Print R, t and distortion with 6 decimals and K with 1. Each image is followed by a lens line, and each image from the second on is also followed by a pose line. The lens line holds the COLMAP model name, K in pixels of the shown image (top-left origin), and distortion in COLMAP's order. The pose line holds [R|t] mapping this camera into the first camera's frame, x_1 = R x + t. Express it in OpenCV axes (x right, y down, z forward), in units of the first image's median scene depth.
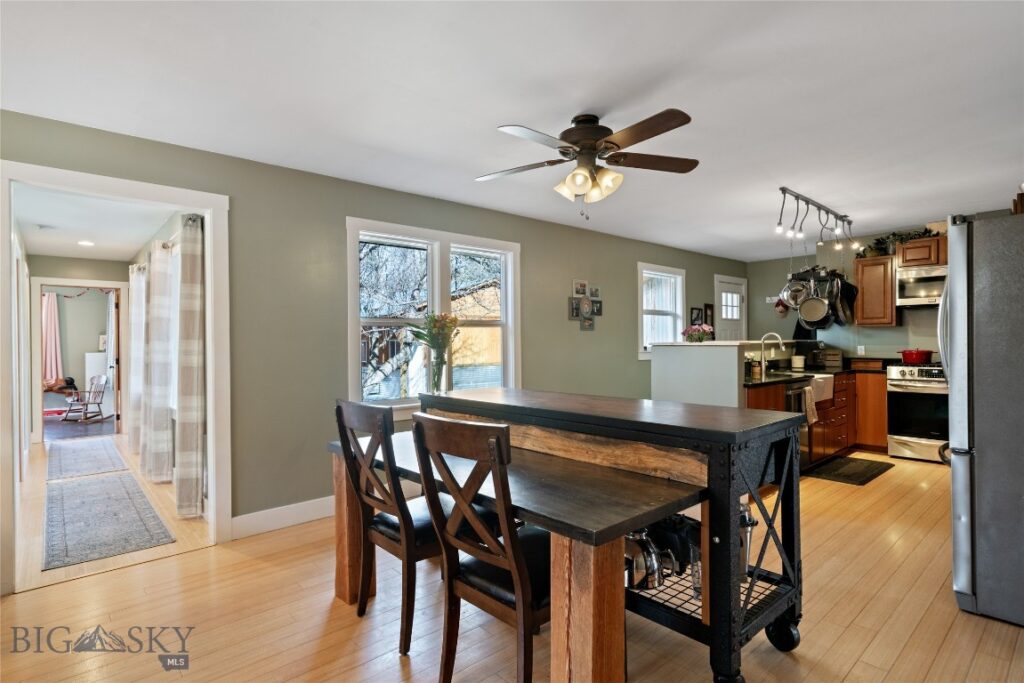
lens RADIAL K [[527.5, 0, 496.3], [0, 527.5, 344.1], [0, 0, 1]] dist [0.003957, -0.000298]
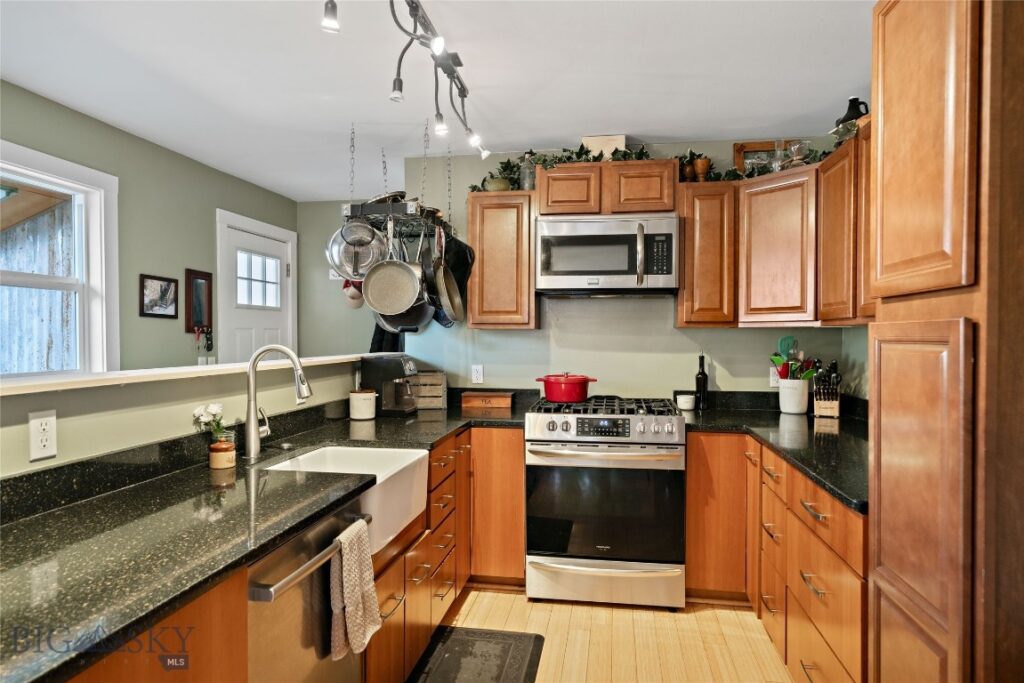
lens RADIAL K [[620.4, 0, 511.8], [0, 620.4, 343.2], [0, 0, 1]] dist [-0.004596, -0.000201]
pose [[0.776079, 0.004090, 0.630623, 0.349944], [-0.005329, 0.999986, 0.000072, -0.019906], [-0.630613, -0.003417, 0.776090, 0.533372]]
